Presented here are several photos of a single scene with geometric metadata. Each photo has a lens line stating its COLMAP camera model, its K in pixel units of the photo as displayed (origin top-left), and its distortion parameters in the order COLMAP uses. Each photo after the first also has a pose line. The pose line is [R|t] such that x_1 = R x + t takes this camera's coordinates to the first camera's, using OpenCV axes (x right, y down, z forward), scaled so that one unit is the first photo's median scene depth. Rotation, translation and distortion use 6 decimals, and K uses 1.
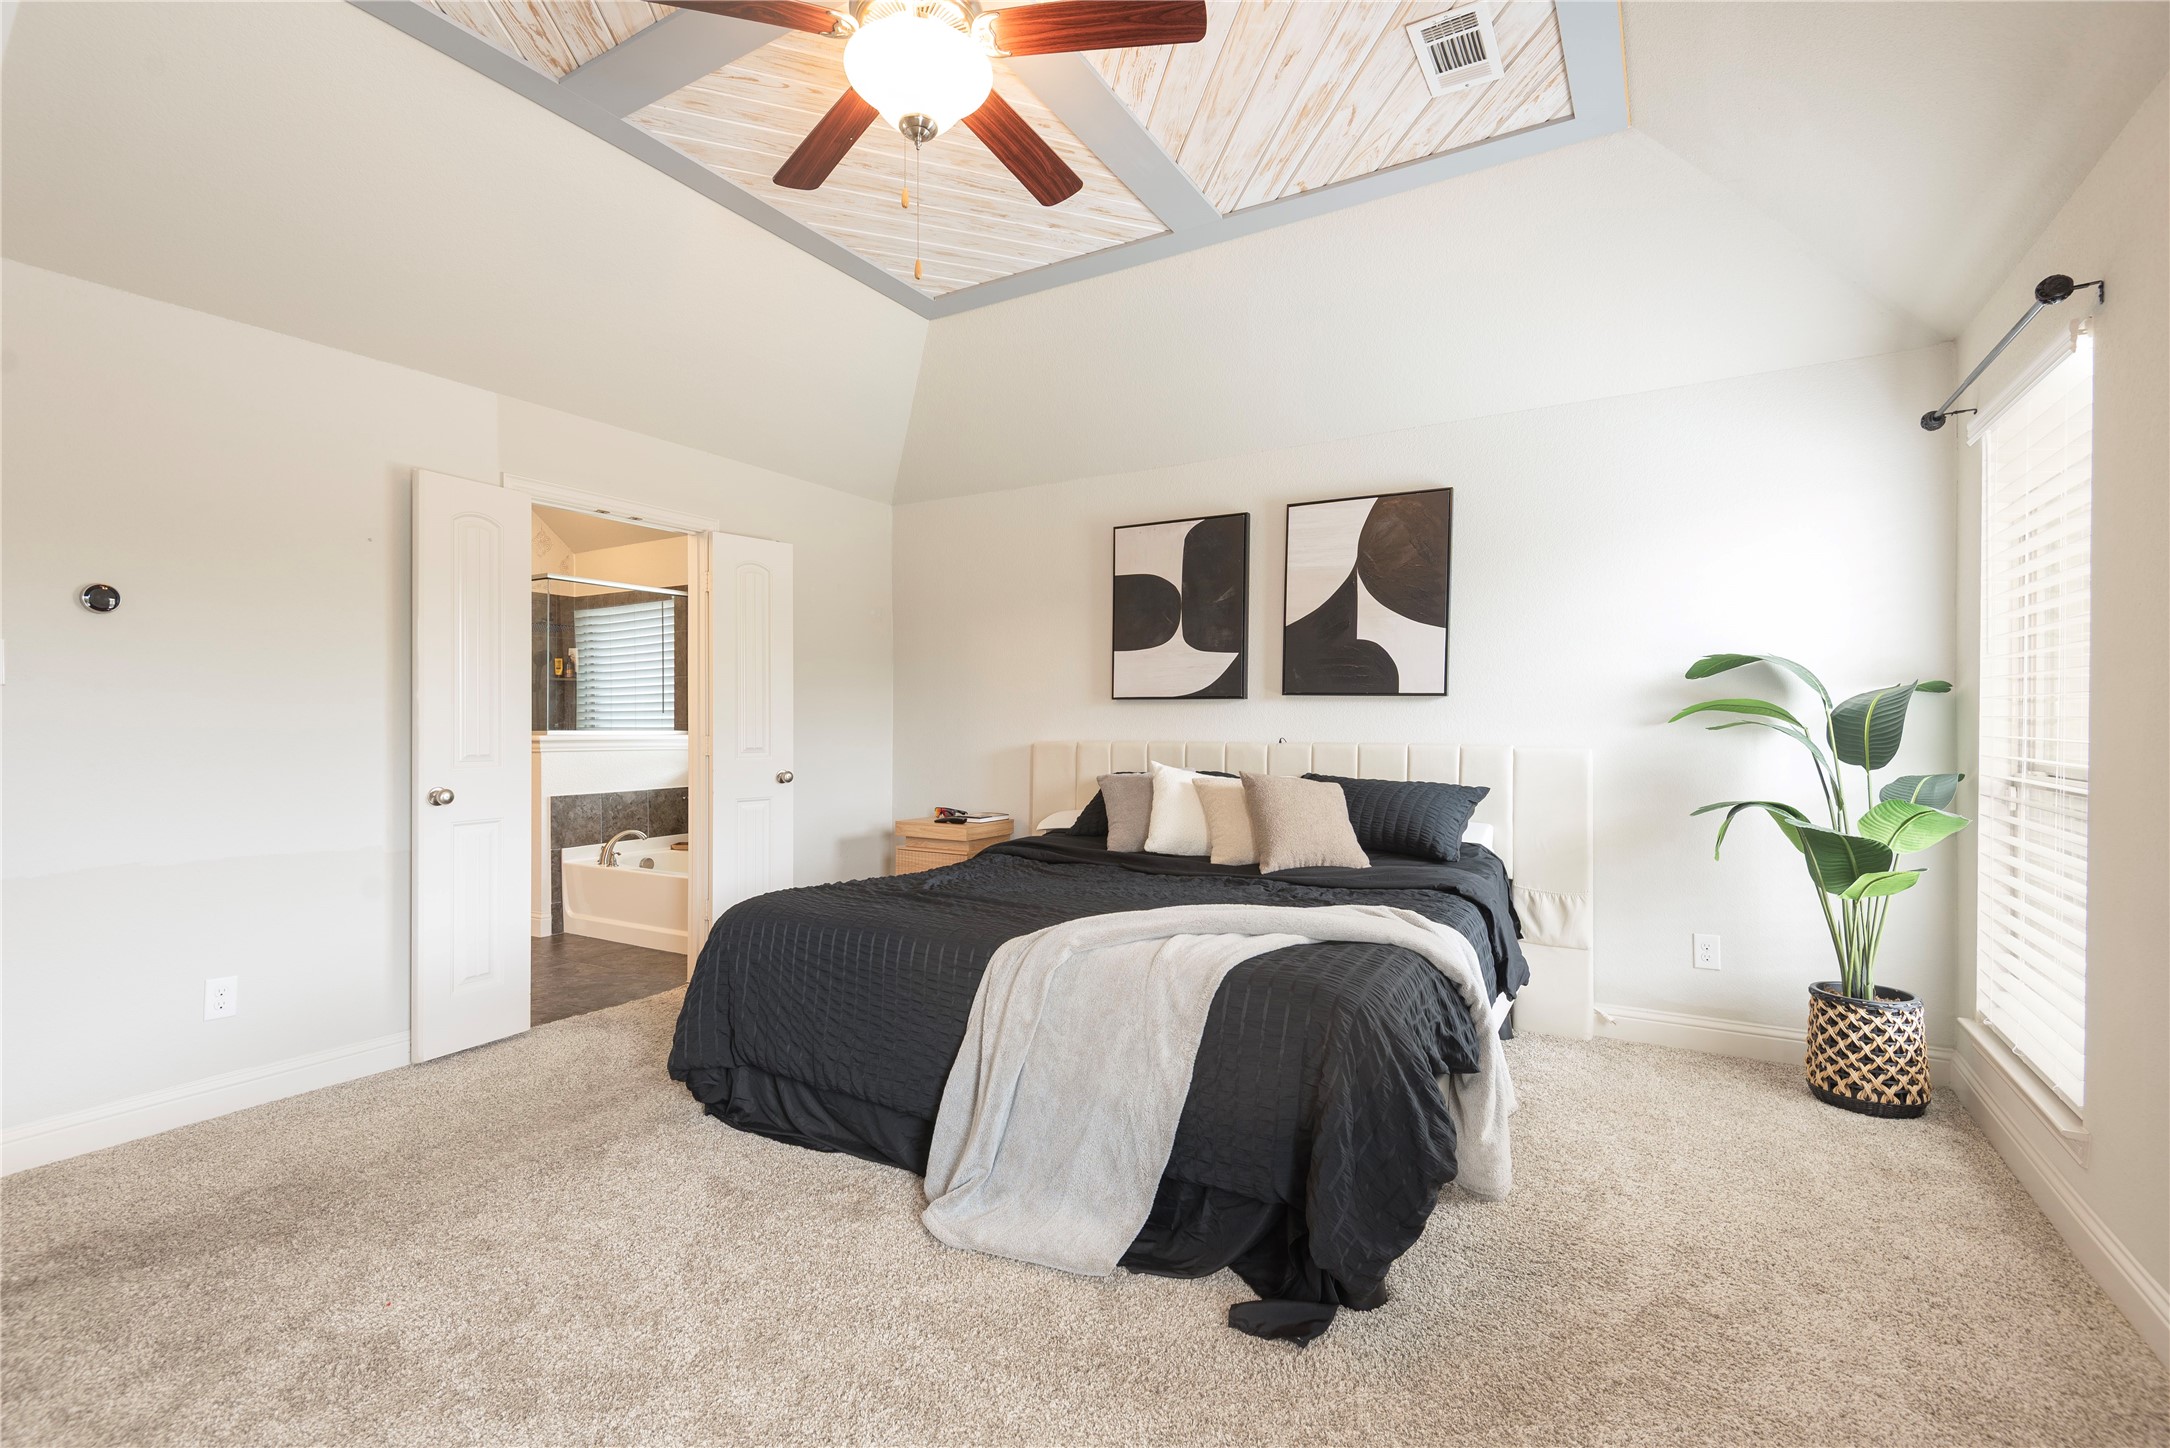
lens RADIAL K [[974.9, 0, 1084.4], [0, 974.9, 724.5], [0, 0, 1]] dist [0.032909, -0.022512]
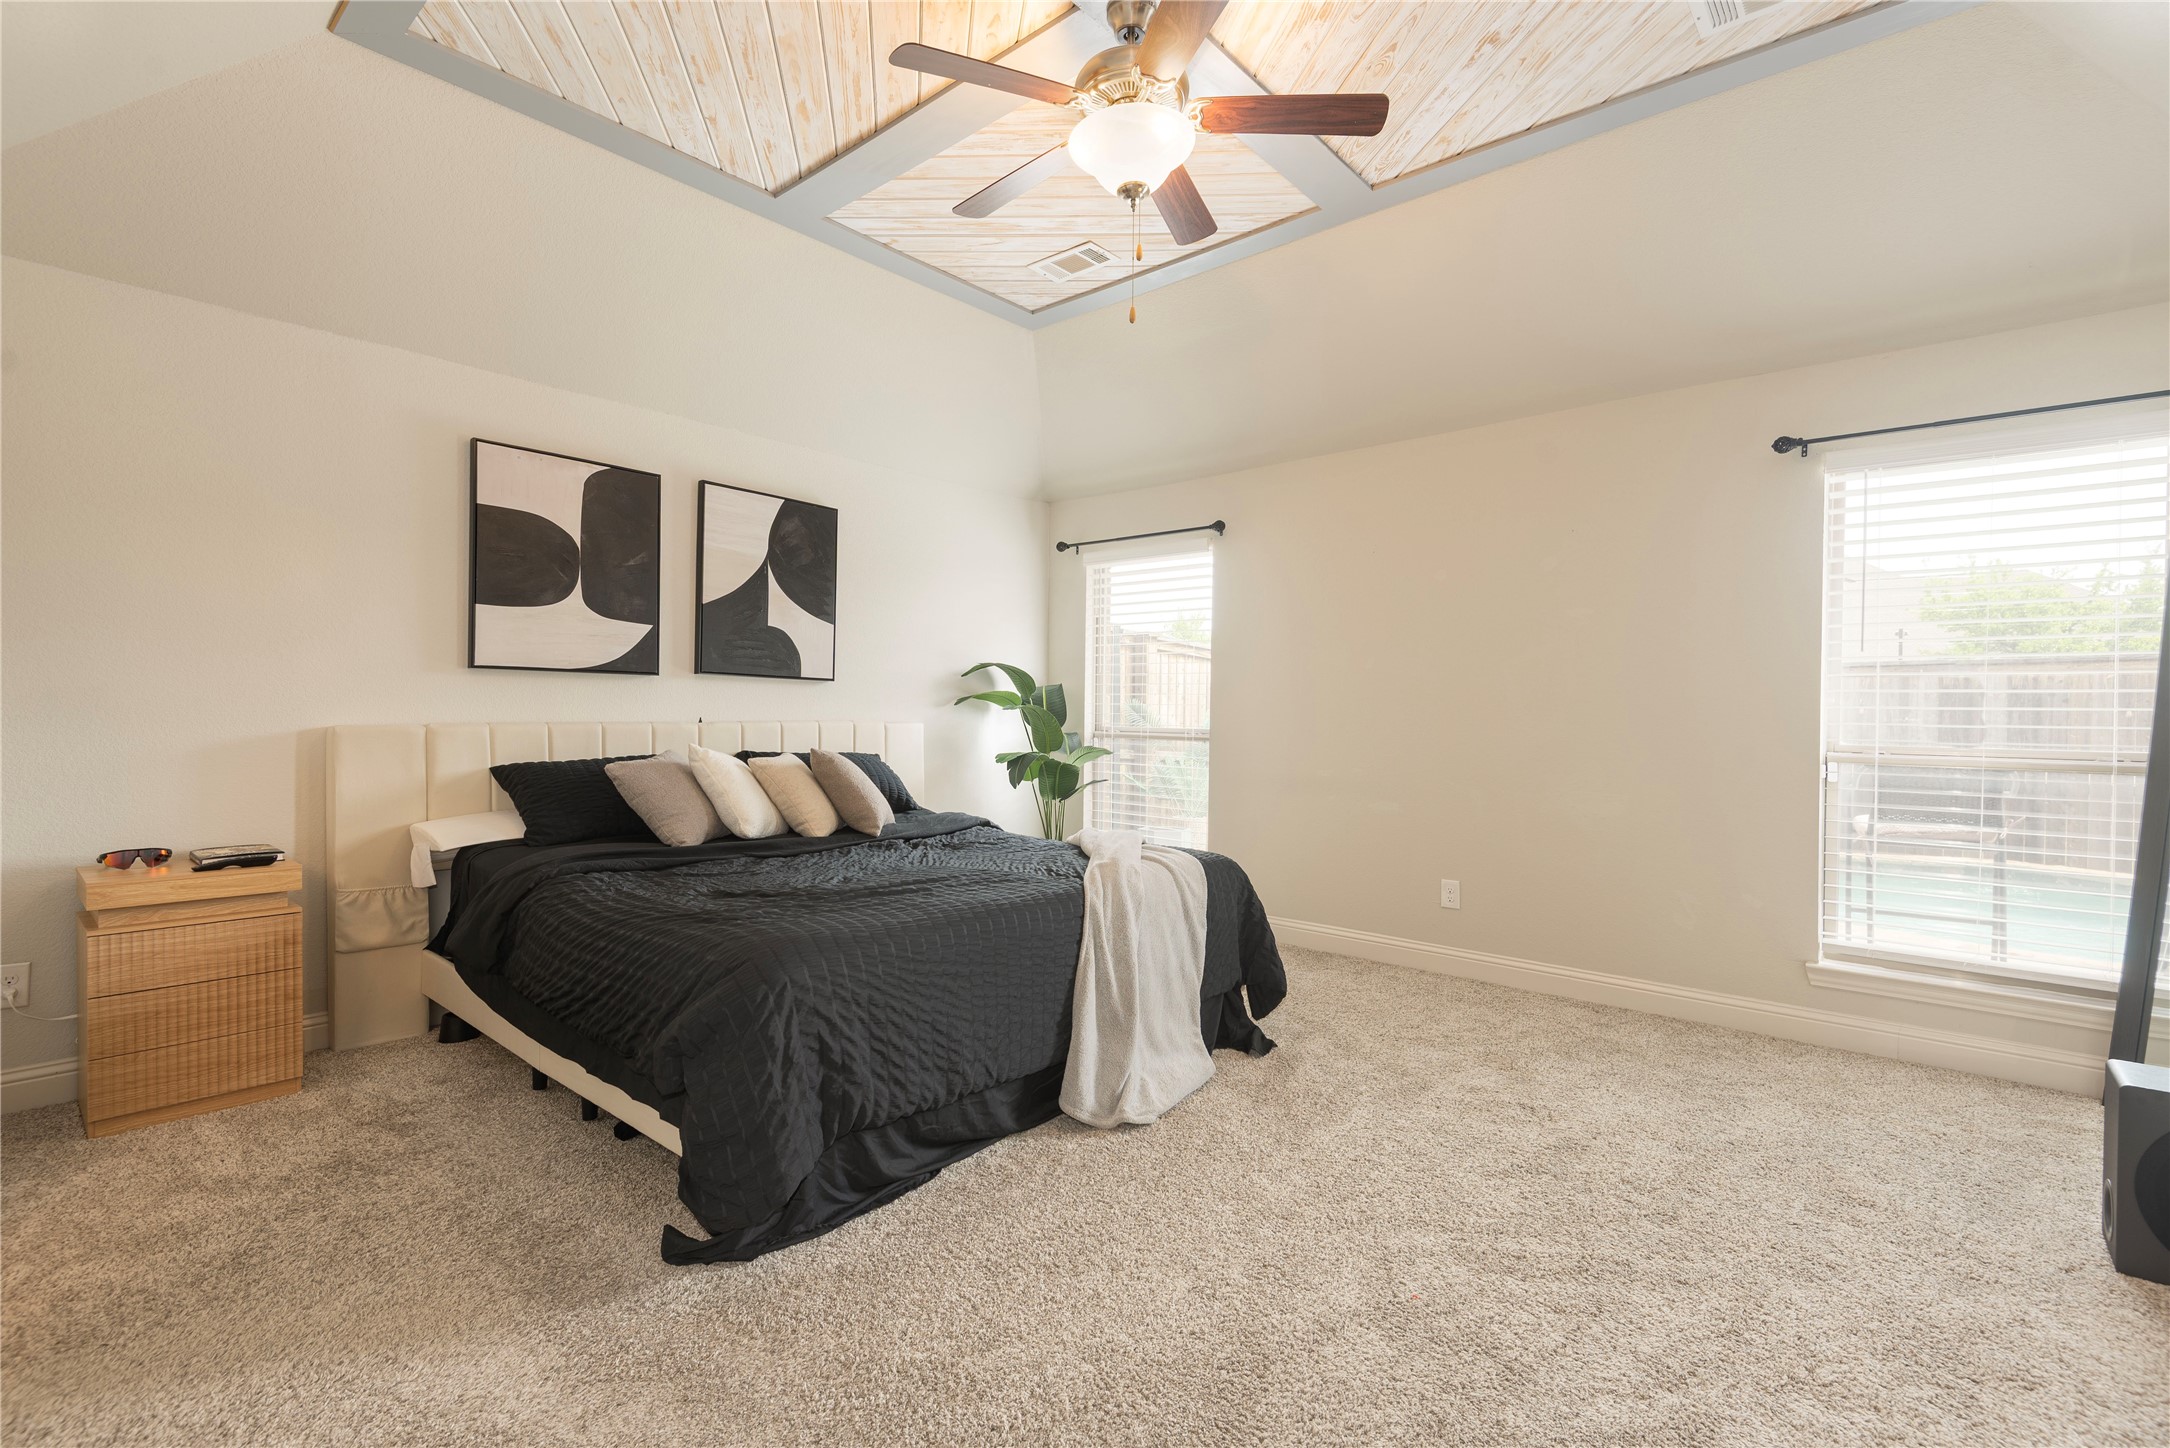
lens RADIAL K [[974.9, 0, 1081.1], [0, 974.9, 722.0], [0, 0, 1]] dist [0.032909, -0.022512]
pose [[0.180324, -0.008955, 0.983566, -0.688457], [-0.005607, 0.999933, 0.010132, 0.006460], [-0.983591, -0.007341, 0.180262, 0.438362]]
